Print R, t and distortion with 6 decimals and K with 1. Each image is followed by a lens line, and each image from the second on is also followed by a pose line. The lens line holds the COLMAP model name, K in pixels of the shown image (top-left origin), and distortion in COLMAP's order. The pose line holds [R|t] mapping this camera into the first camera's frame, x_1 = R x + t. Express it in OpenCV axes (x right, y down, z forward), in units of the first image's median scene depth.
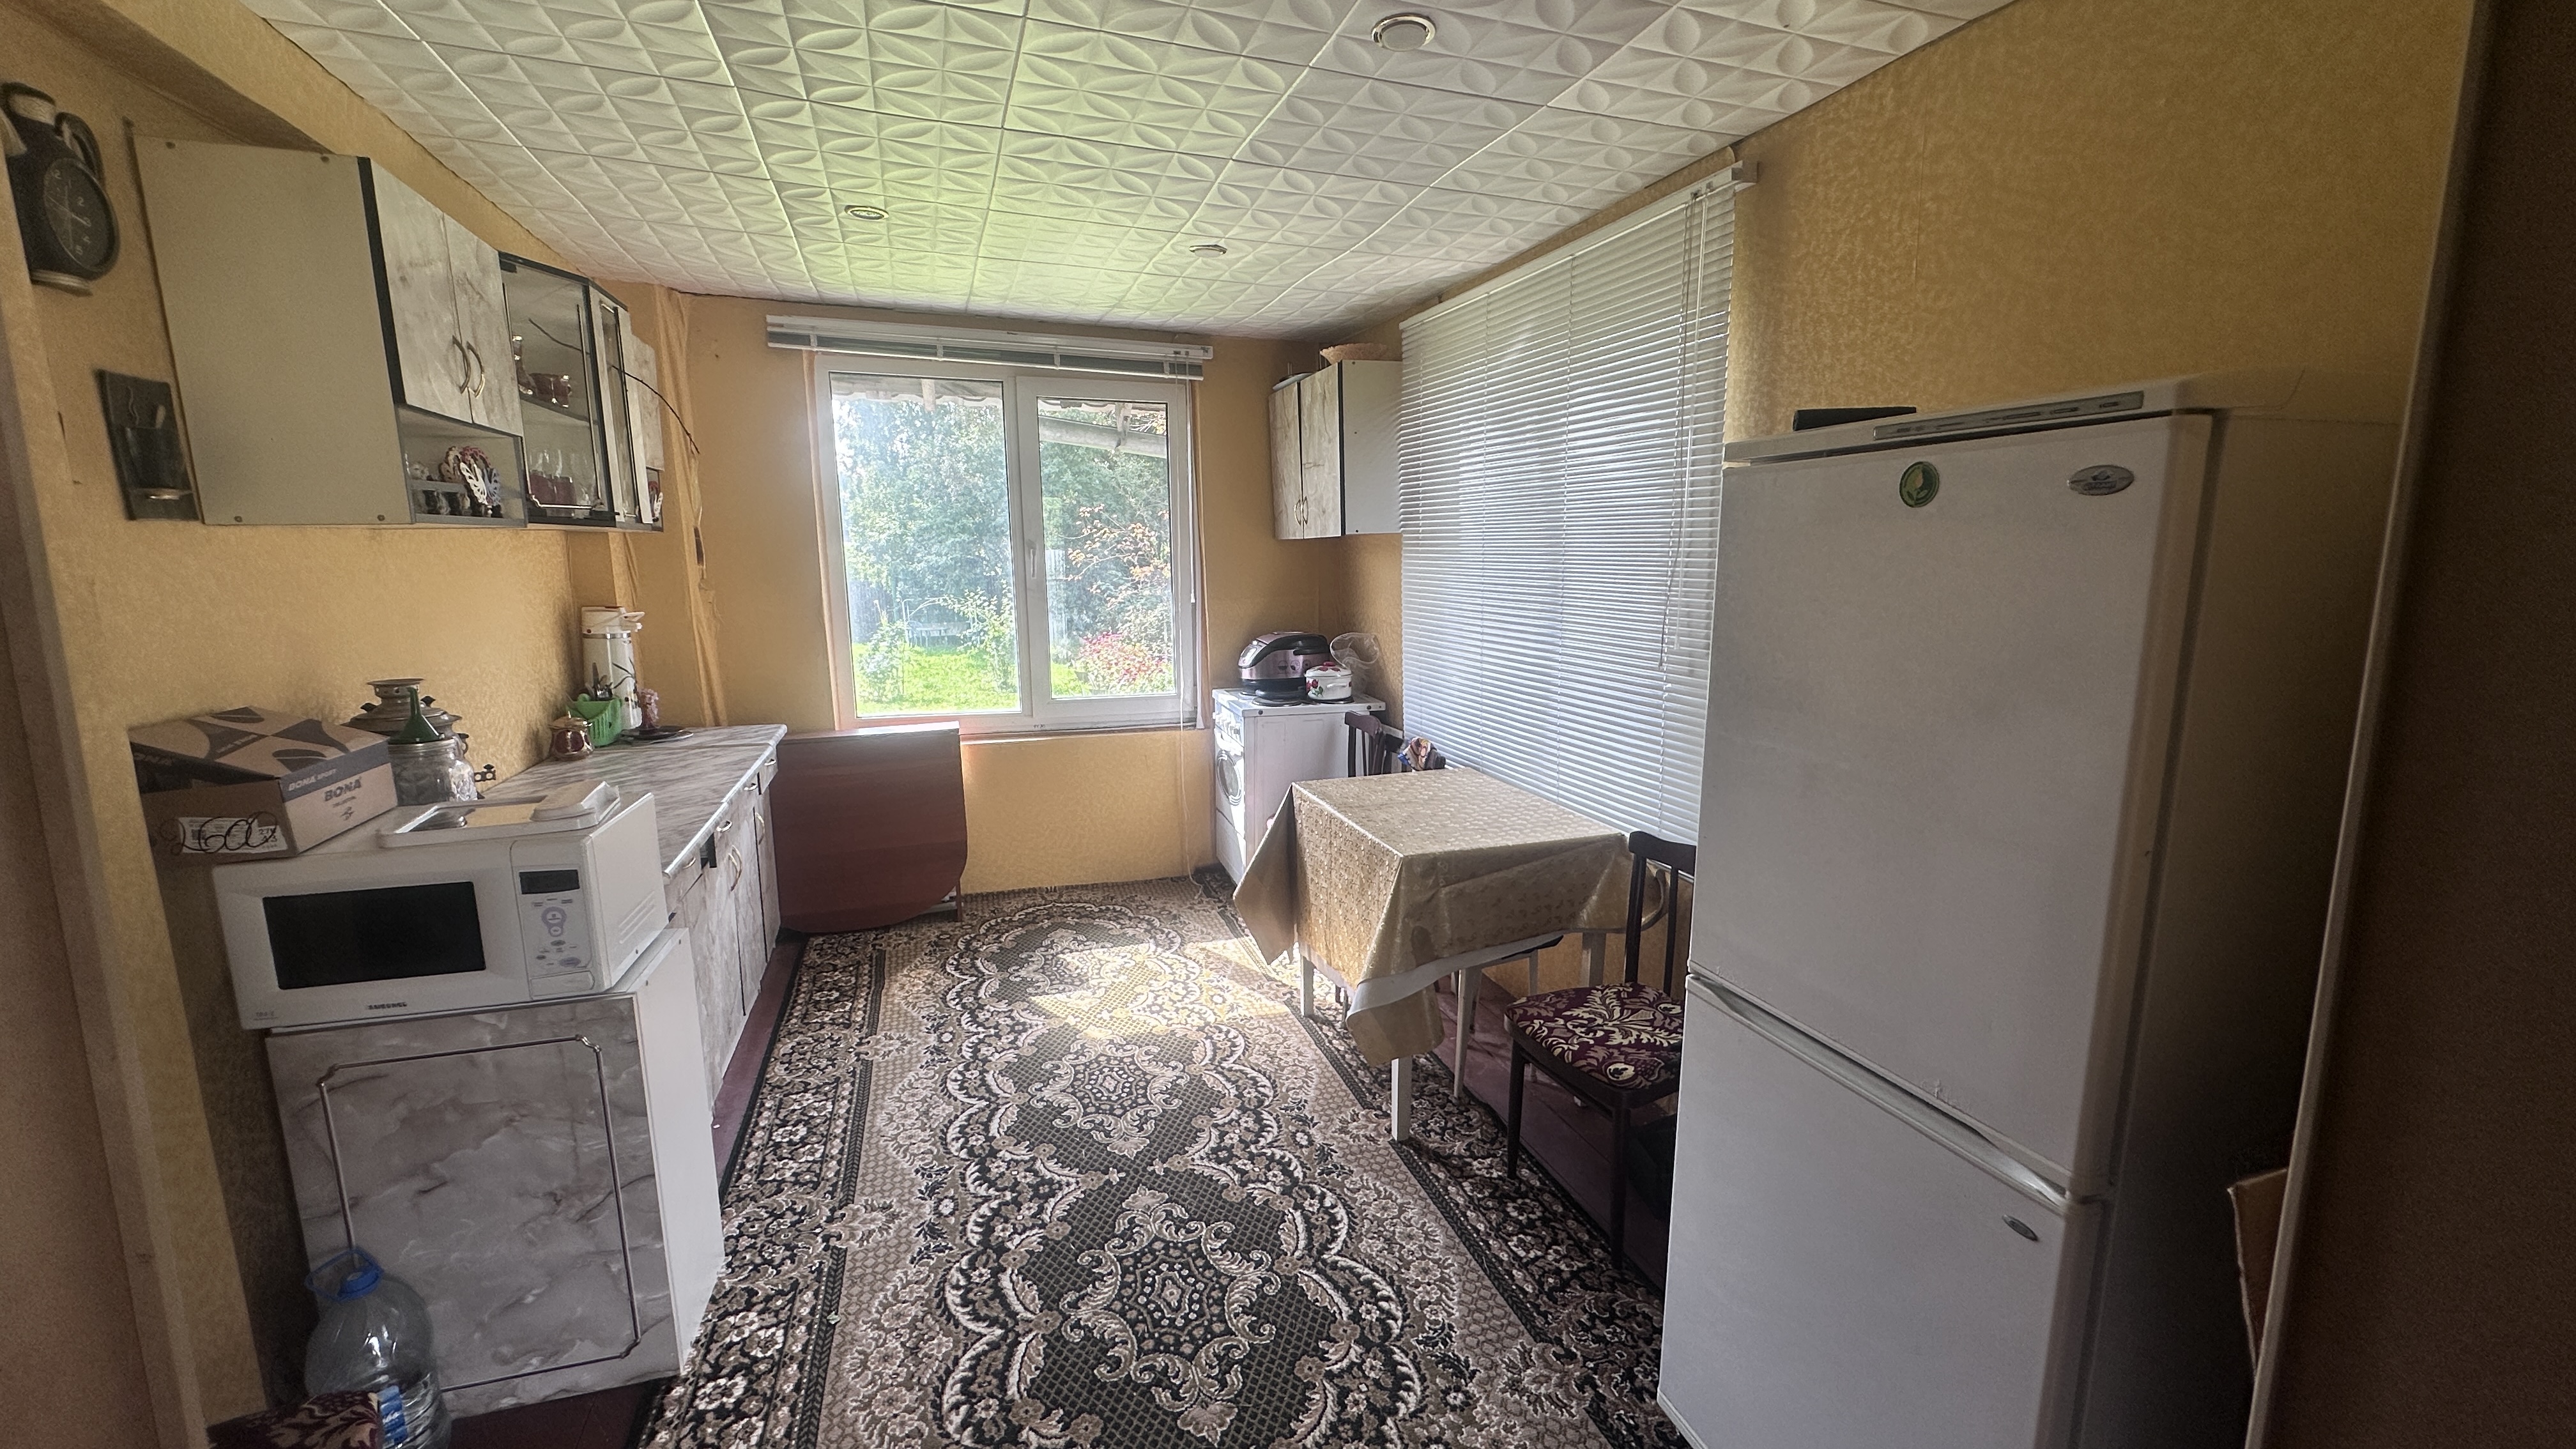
lens RADIAL K [[1025.1, 0, 1288.8], [0, 1025.1, 711.8], [0, 0, 1]] dist [-0.003296, 0.001063]
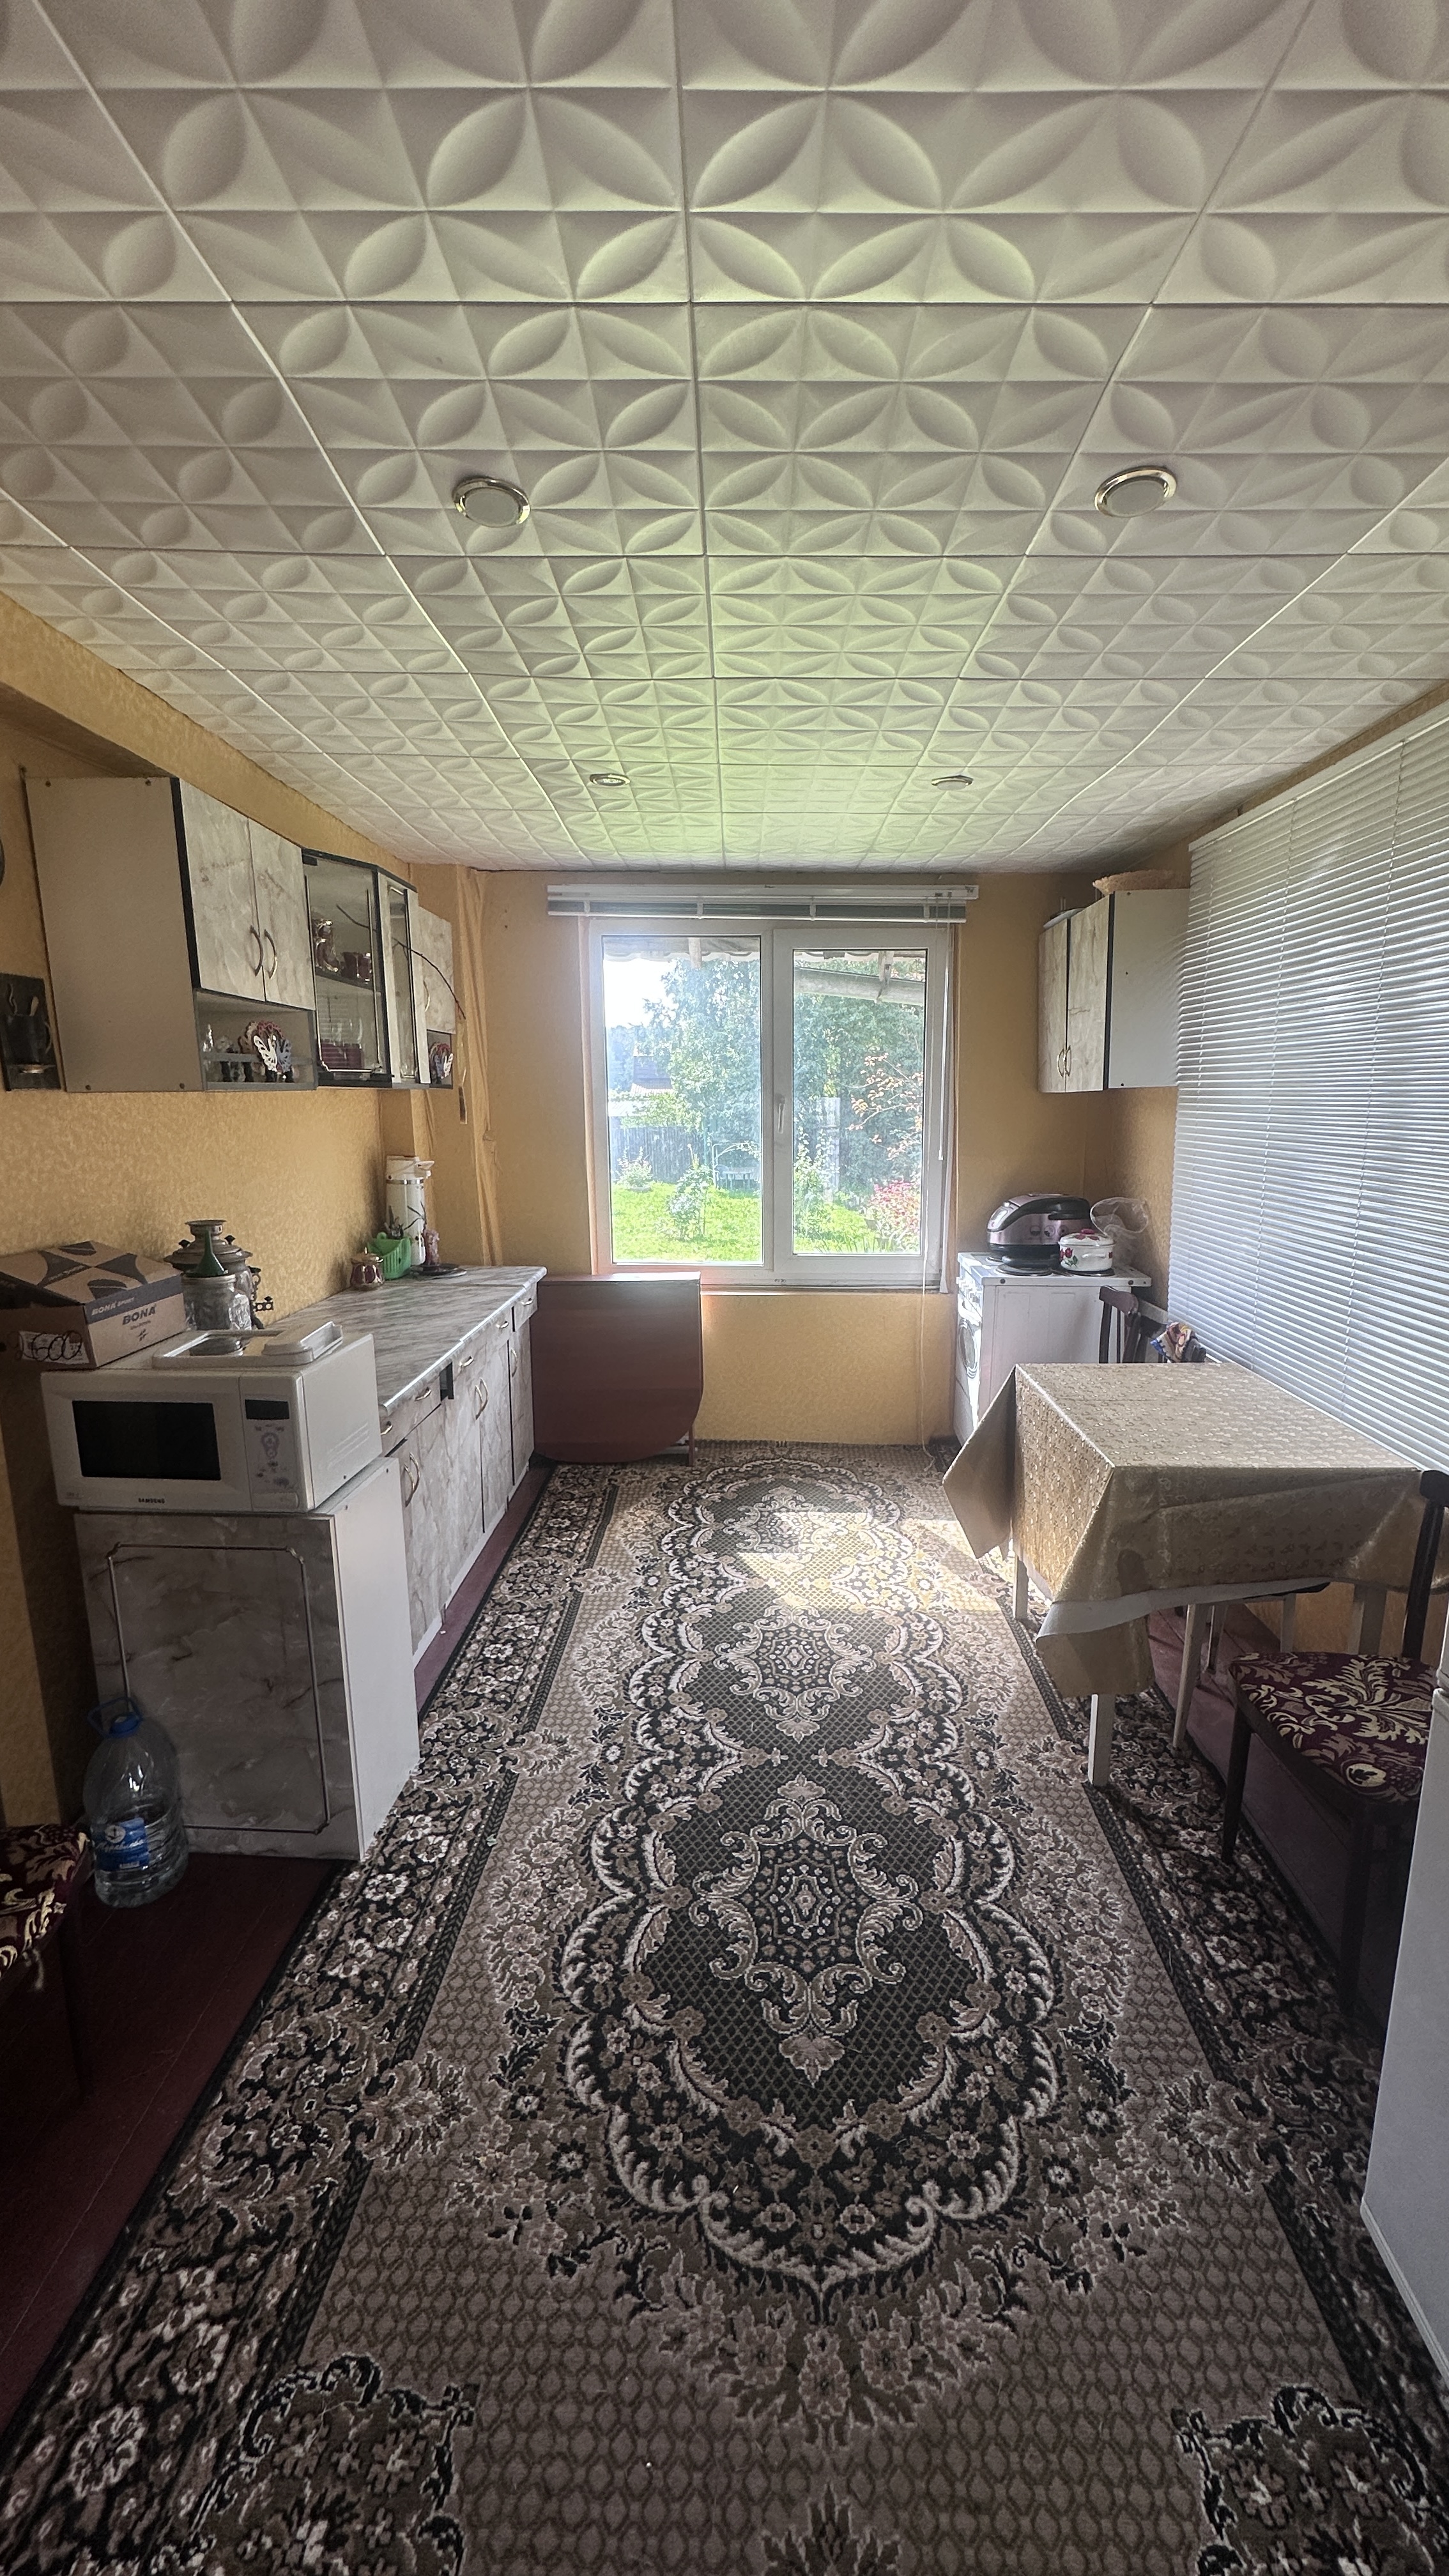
lens RADIAL K [[1025.1, 0, 729.3], [0, 1025.1, 1280.7], [0, 0, 1]] dist [-0.003296, 0.001063]
pose [[0.939299, 0.059961, -0.337820, 0.090555], [-0.052620, 0.998138, 0.030855, -0.026266], [0.339041, -0.011206, 0.940705, 0.076606]]
